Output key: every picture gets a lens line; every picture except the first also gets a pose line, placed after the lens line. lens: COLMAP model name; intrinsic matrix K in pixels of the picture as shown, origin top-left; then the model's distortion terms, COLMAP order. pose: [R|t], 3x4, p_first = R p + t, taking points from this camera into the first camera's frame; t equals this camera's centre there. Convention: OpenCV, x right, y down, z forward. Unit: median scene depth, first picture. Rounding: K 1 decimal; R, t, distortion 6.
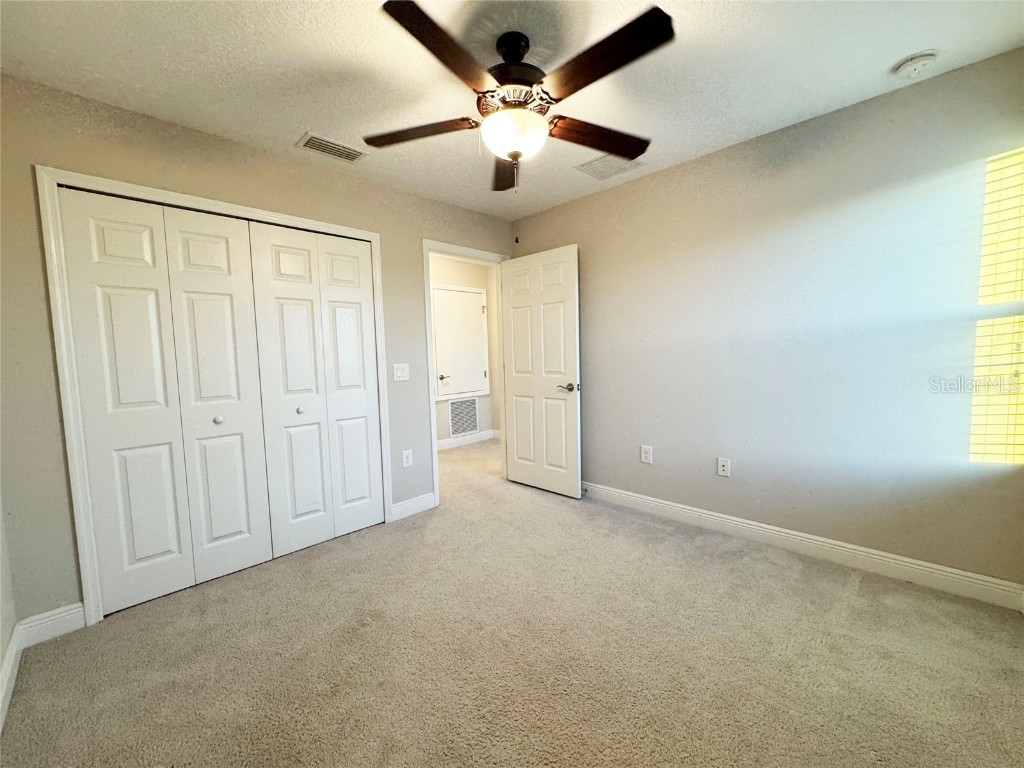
lens RADIAL K [[411.8, 0, 512.0], [0, 411.8, 384.0], [0, 0, 1]] dist [0.001036, 0.000197]
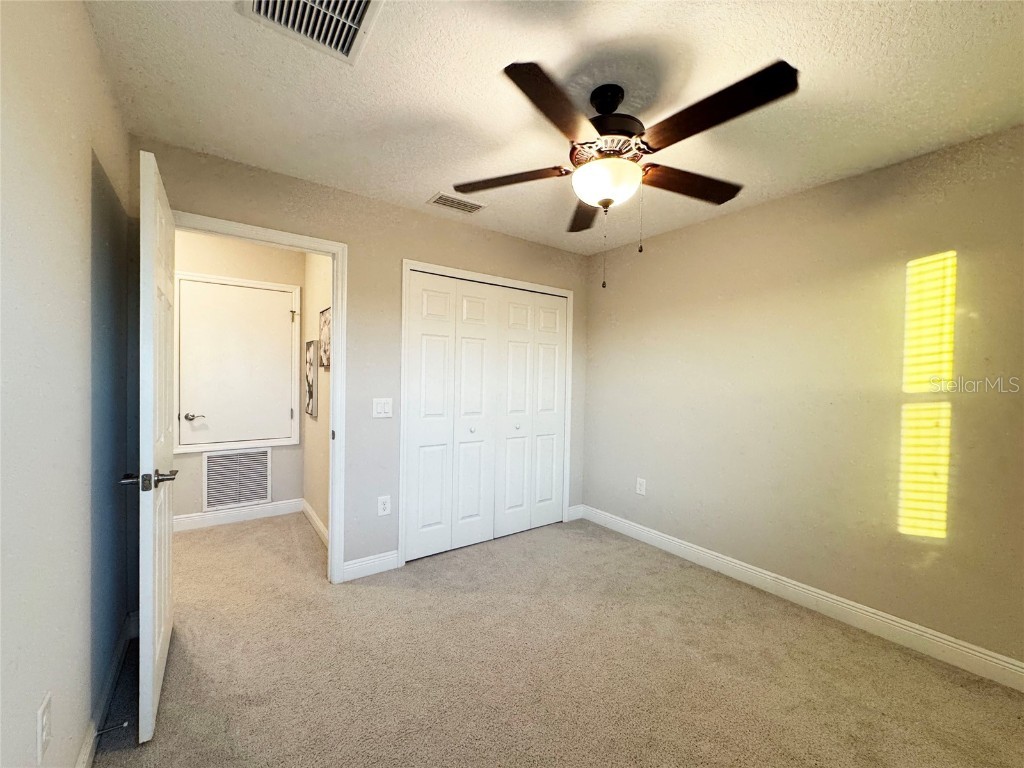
lens RADIAL K [[411.8, 0, 512.0], [0, 411.8, 384.0], [0, 0, 1]] dist [0.001036, 0.000197]
pose [[0.985710, 0.044461, -0.162478, 0.406750], [-0.054212, 0.996954, -0.056076, -0.055856], [0.159490, 0.064083, 0.985117, 0.417234]]
